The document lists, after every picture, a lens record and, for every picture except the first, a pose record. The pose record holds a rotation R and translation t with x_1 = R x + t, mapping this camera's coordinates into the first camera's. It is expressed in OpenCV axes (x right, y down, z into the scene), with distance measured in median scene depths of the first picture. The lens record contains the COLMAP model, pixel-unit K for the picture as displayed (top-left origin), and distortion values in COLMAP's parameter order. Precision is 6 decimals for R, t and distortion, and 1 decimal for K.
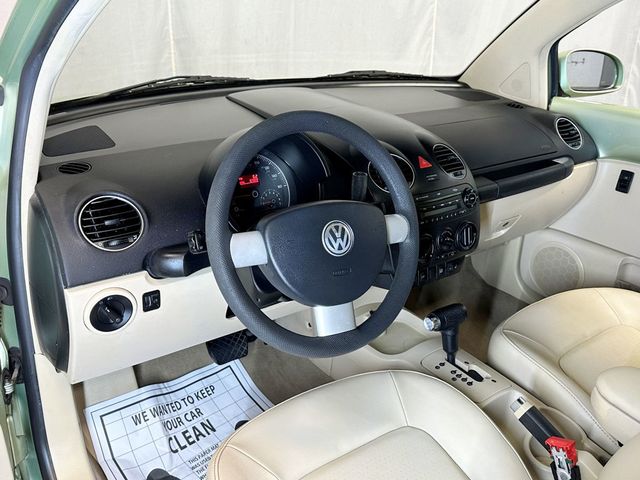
lens RADIAL K [[595.6, 0, 336.4], [0, 595.6, 225.8], [0, 0, 1]] dist [0.063960, 0.000000]
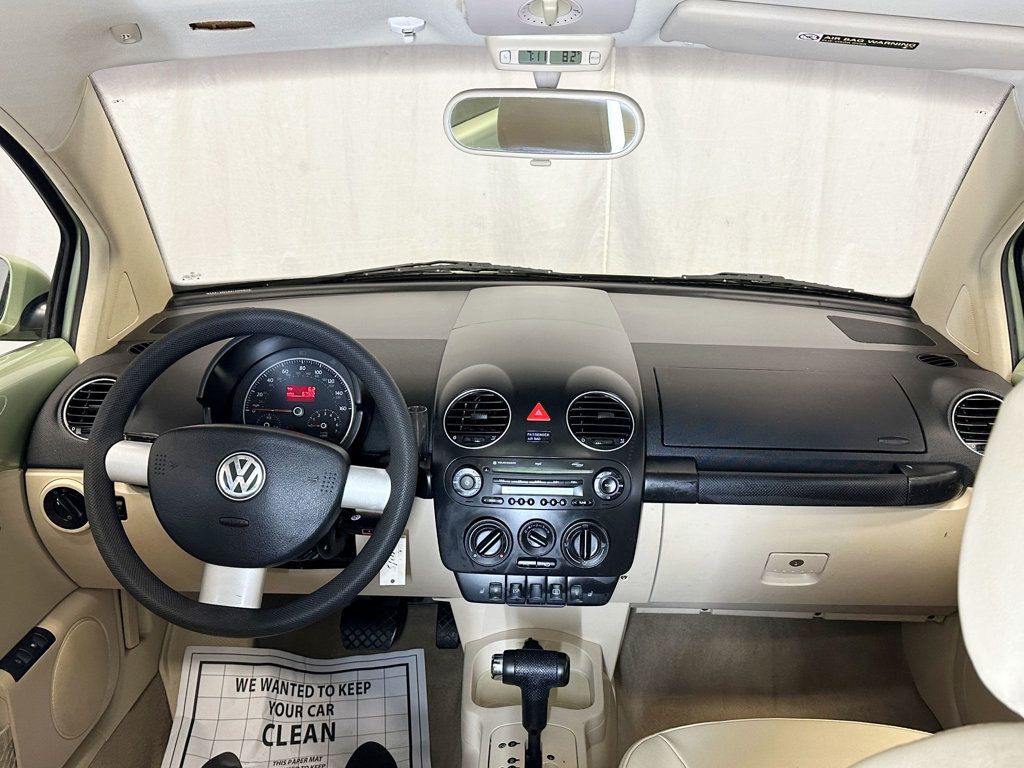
lens RADIAL K [[952.9, 0, 526.6], [0, 952.9, 367.2], [0, 0, 1]] dist [0.063960, 0.000000]
pose [[0.797246, 0.137543, -0.587775, 0.612945], [-0.216966, 0.973919, -0.066384, -0.069231], [0.563315, 0.180452, 0.806296, 0.130980]]
